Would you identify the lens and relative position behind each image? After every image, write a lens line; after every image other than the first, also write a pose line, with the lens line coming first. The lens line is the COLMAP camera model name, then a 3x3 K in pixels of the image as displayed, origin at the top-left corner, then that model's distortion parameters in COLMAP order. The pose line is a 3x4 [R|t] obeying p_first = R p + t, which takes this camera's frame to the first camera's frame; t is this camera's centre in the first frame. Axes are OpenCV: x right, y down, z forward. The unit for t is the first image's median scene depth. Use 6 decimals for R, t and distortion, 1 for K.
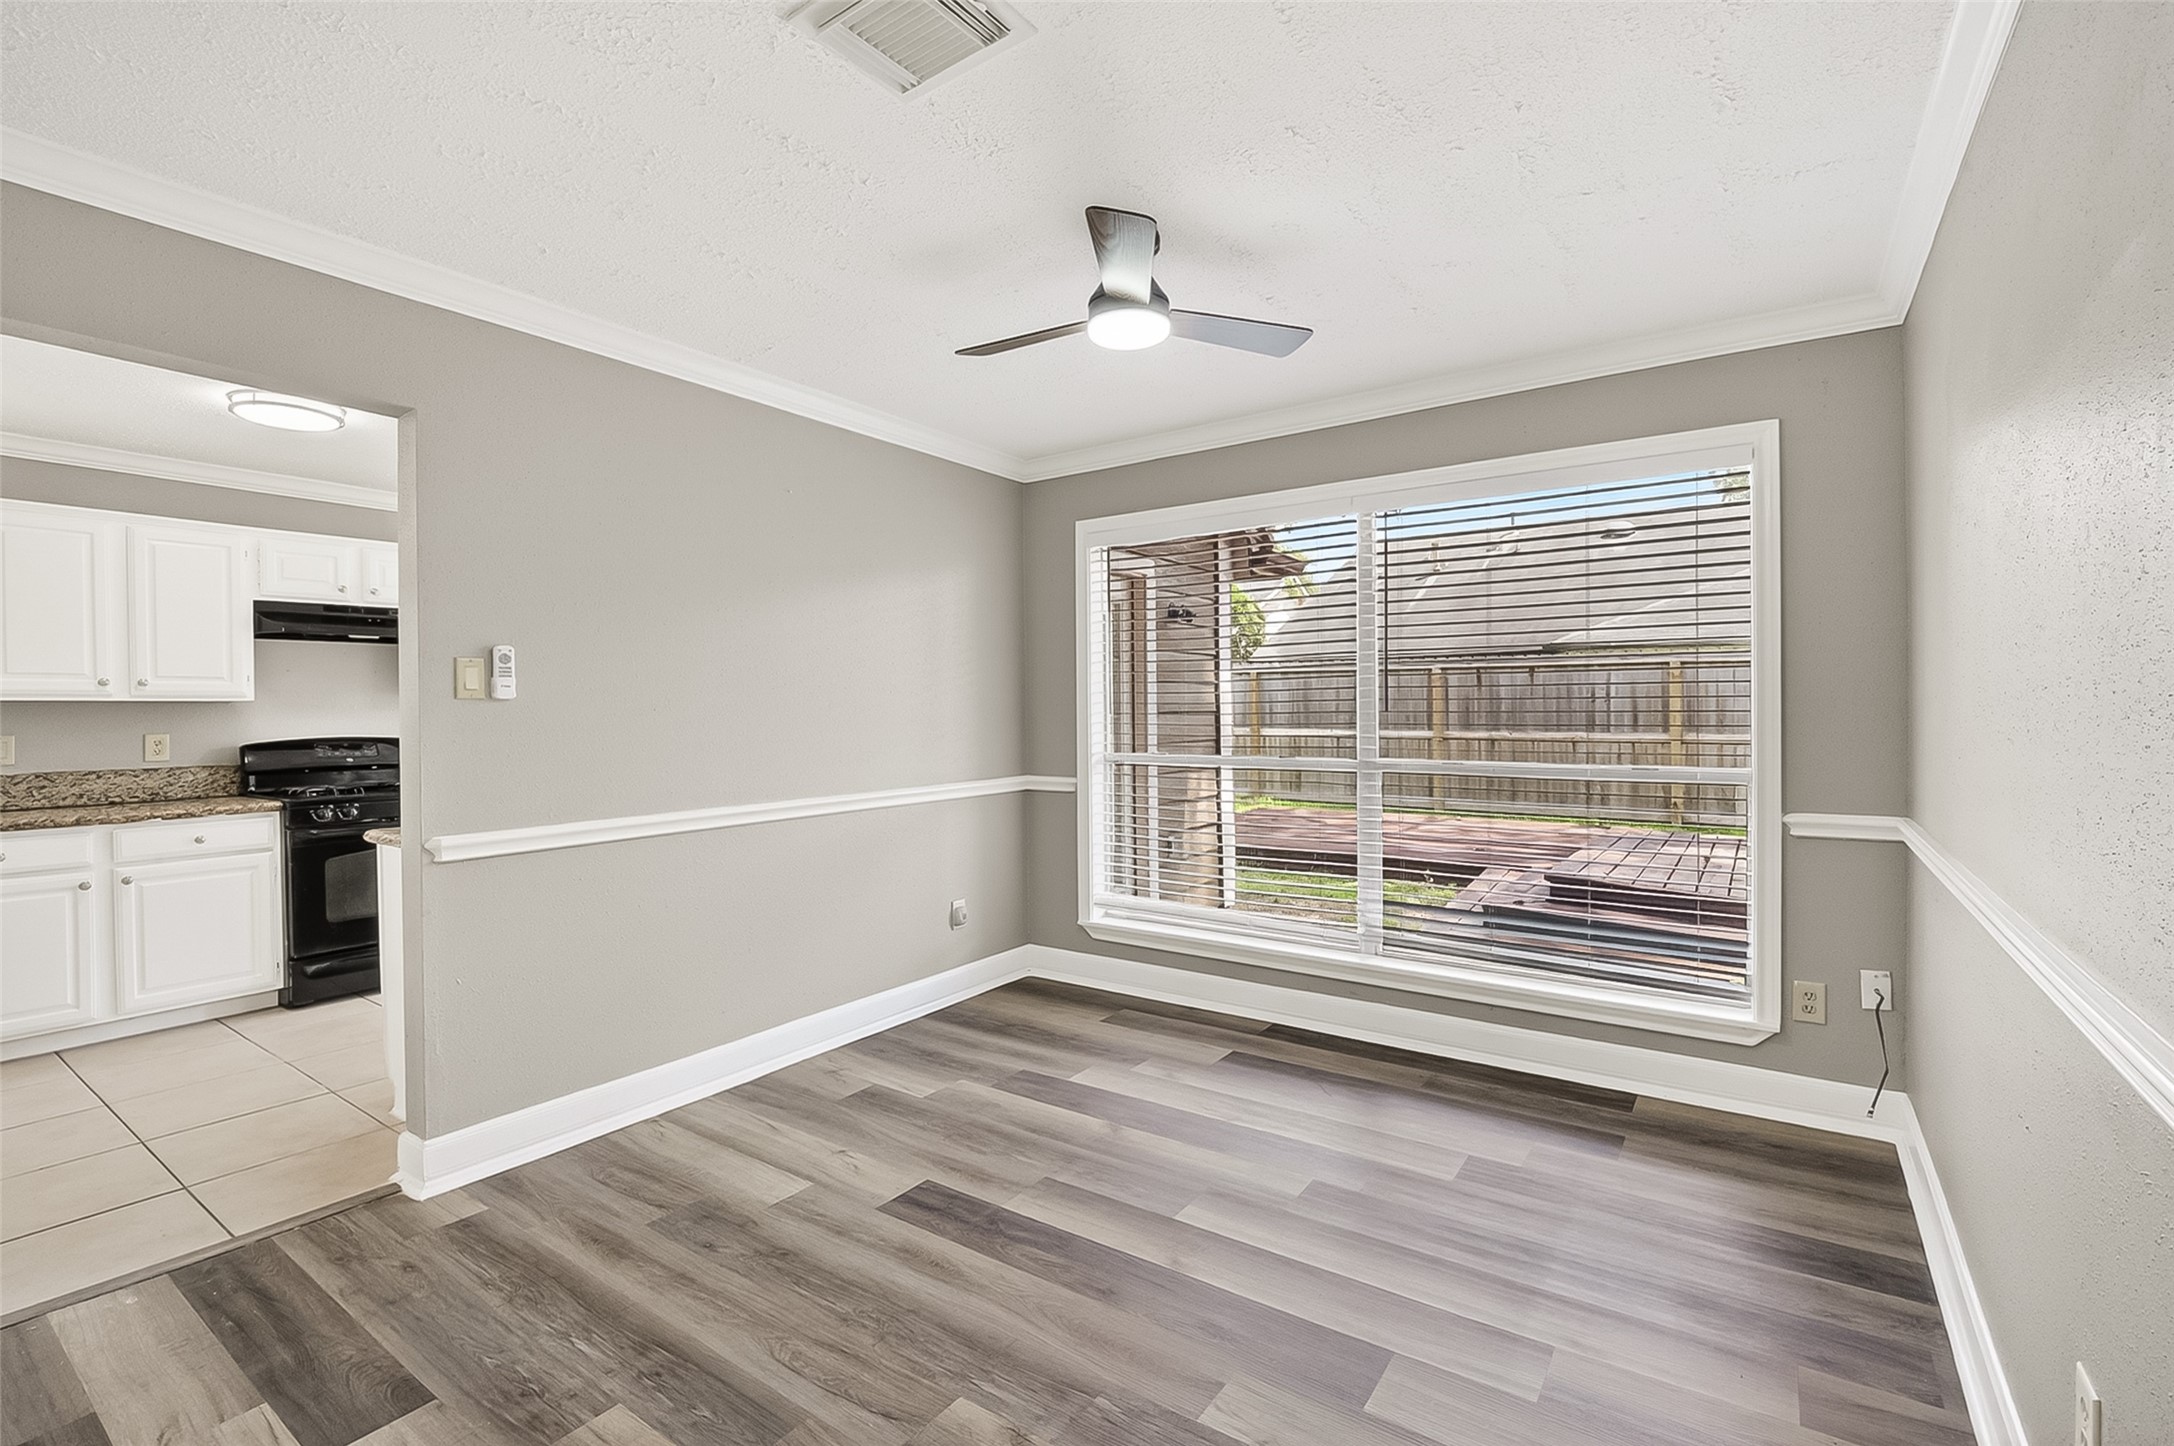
lens RADIAL K [[970.3, 0, 1087.0], [0, 970.3, 723.0], [0, 0, 1]] dist [0.002786, 0.000716]
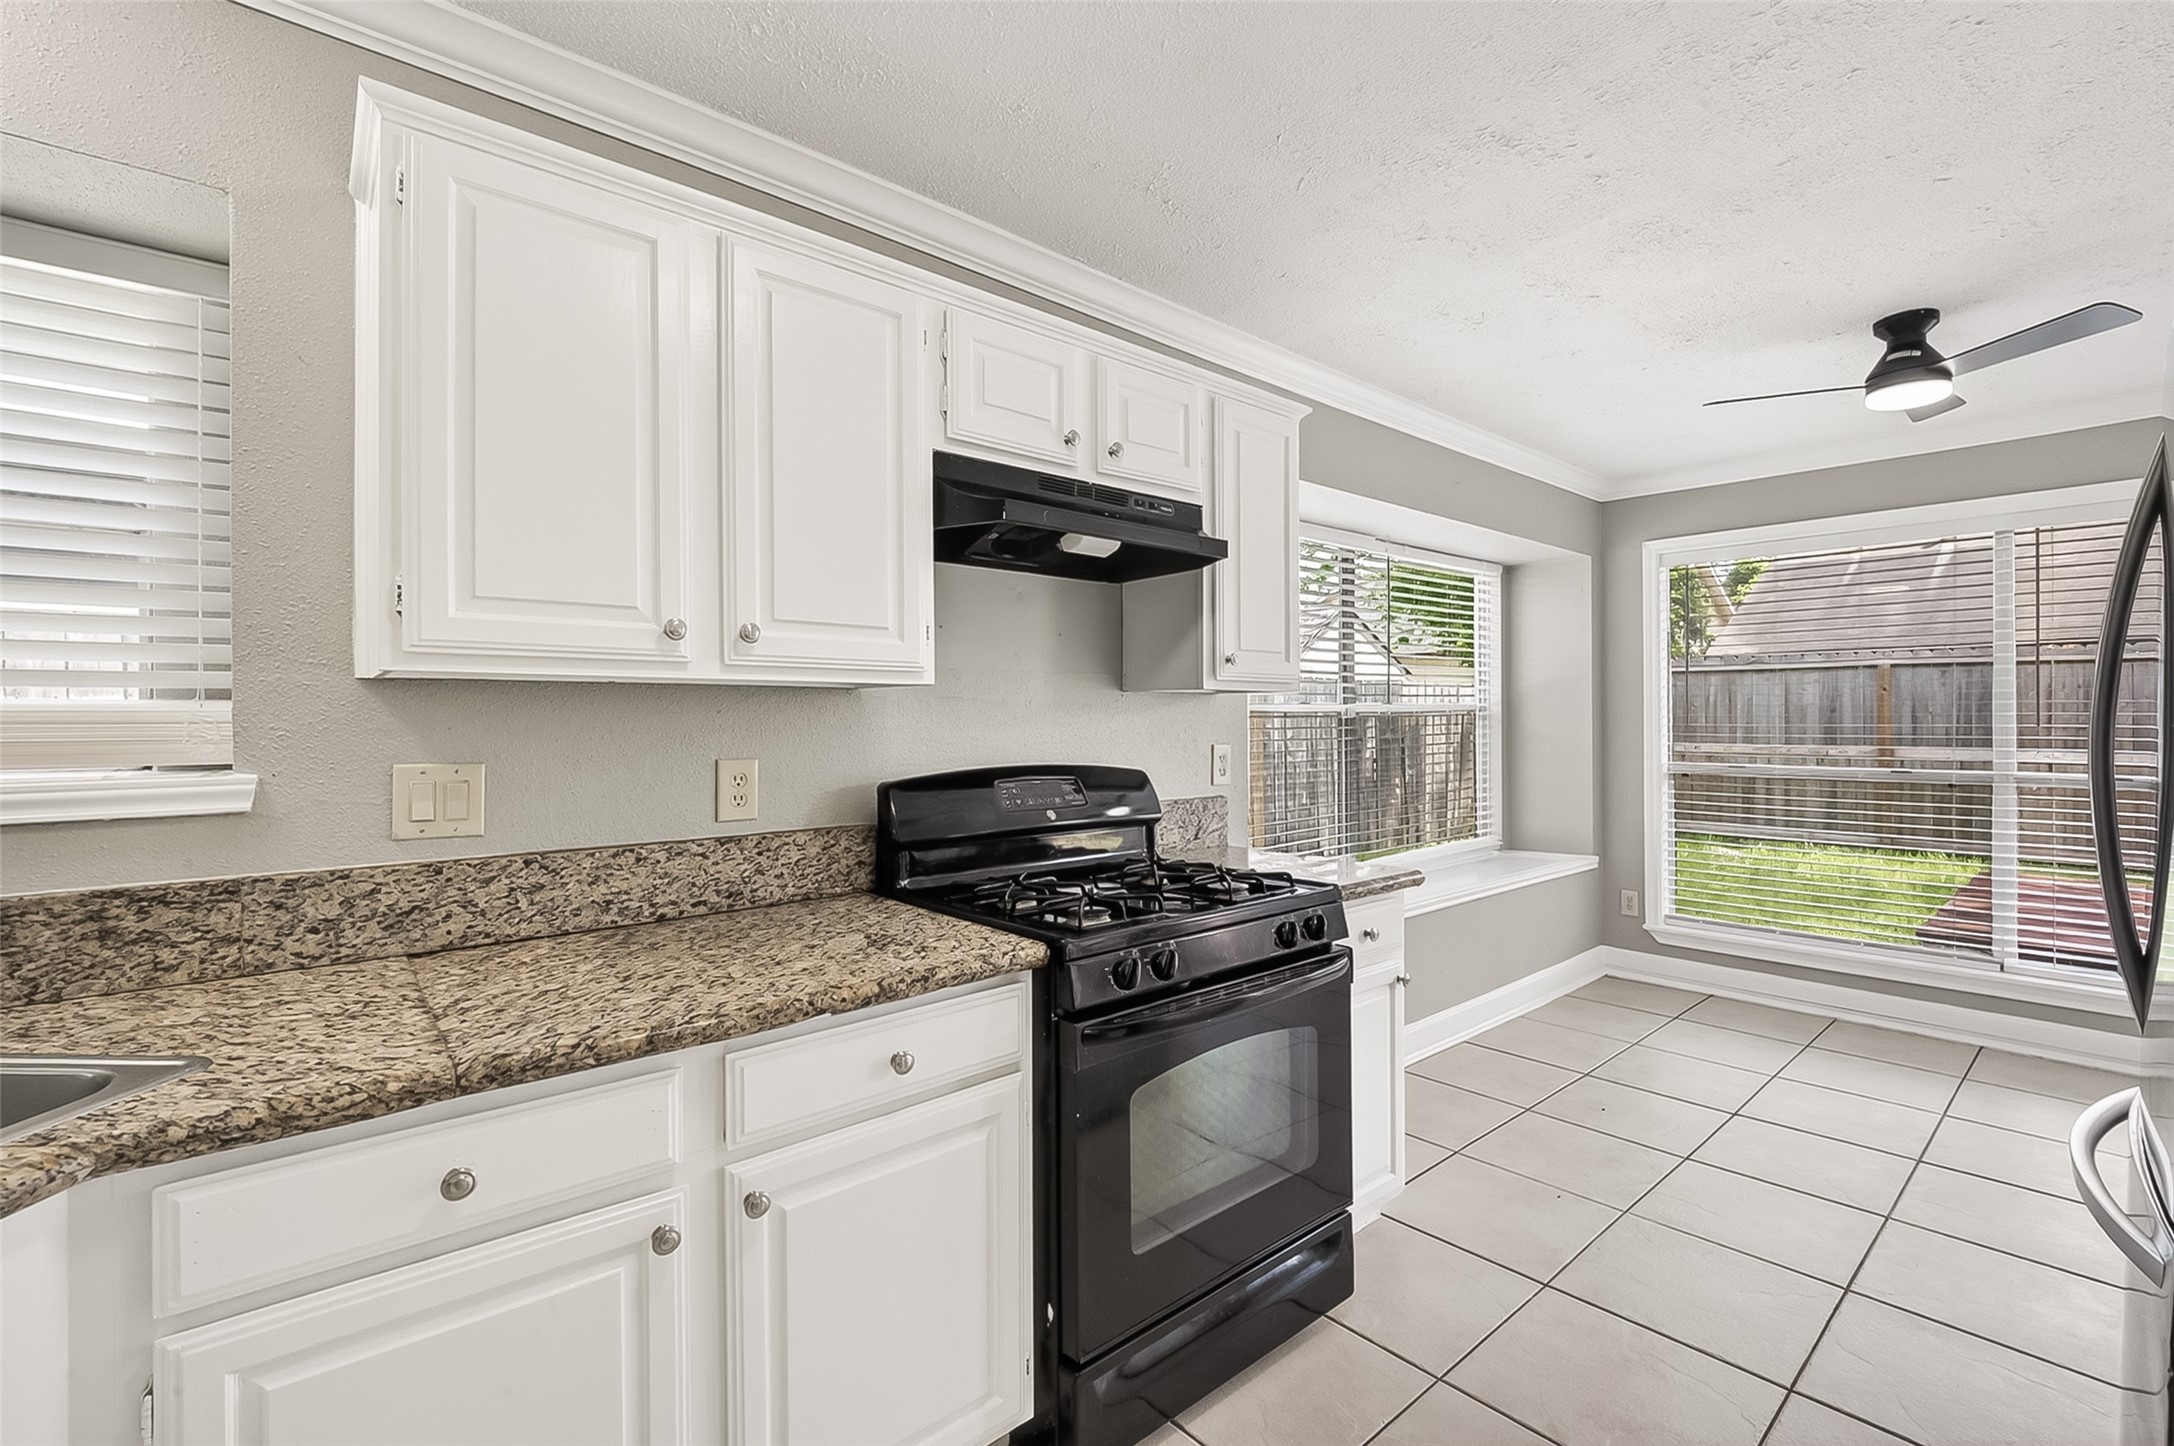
lens RADIAL K [[954.4, 0, 1089.0], [0, 954.4, 715.8], [0, 0, 1]] dist [0.002497, 0.000007]
pose [[0.971733, 0.010986, -0.235828, -0.722419], [-0.013633, 0.999861, -0.009599, -0.005957], [0.235689, 0.012543, 0.971747, 0.636604]]
